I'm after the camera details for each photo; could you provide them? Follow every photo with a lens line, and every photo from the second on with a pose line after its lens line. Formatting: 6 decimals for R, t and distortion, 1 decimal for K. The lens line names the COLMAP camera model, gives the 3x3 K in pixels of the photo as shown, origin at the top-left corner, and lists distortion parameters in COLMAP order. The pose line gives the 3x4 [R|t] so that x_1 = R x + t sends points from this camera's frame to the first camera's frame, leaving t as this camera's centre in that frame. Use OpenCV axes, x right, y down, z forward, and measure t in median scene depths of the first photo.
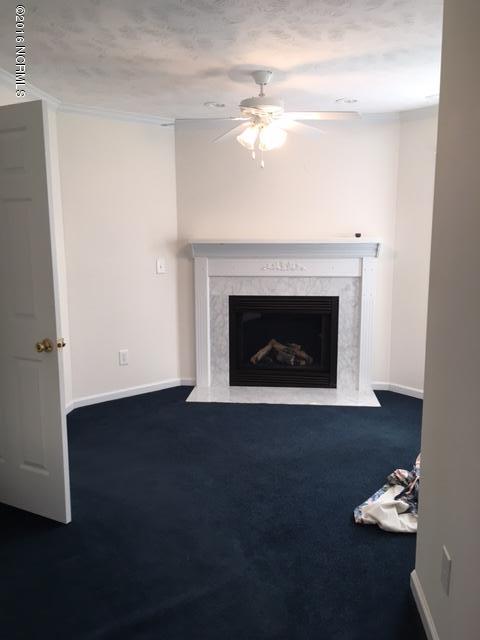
lens RADIAL K [[543.4, 0, 241.7], [0, 543.4, 321.7], [0, 0, 1]] dist [0.049469, -0.076974]
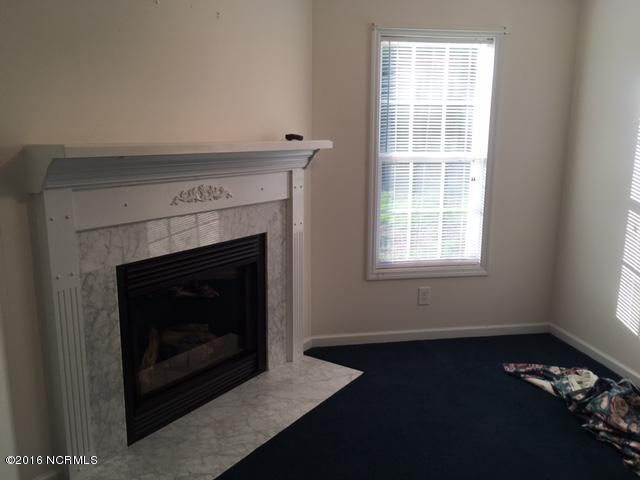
lens RADIAL K [[543.4, 0, 320.7], [0, 543.4, 239.0], [0, 0, 1]] dist [0.049469, -0.076974]
pose [[0.483320, -0.163580, 0.860025, -0.342355], [0.124952, 0.985220, 0.117171, -0.105479], [-0.866481, 0.050831, 0.496616, 0.620850]]
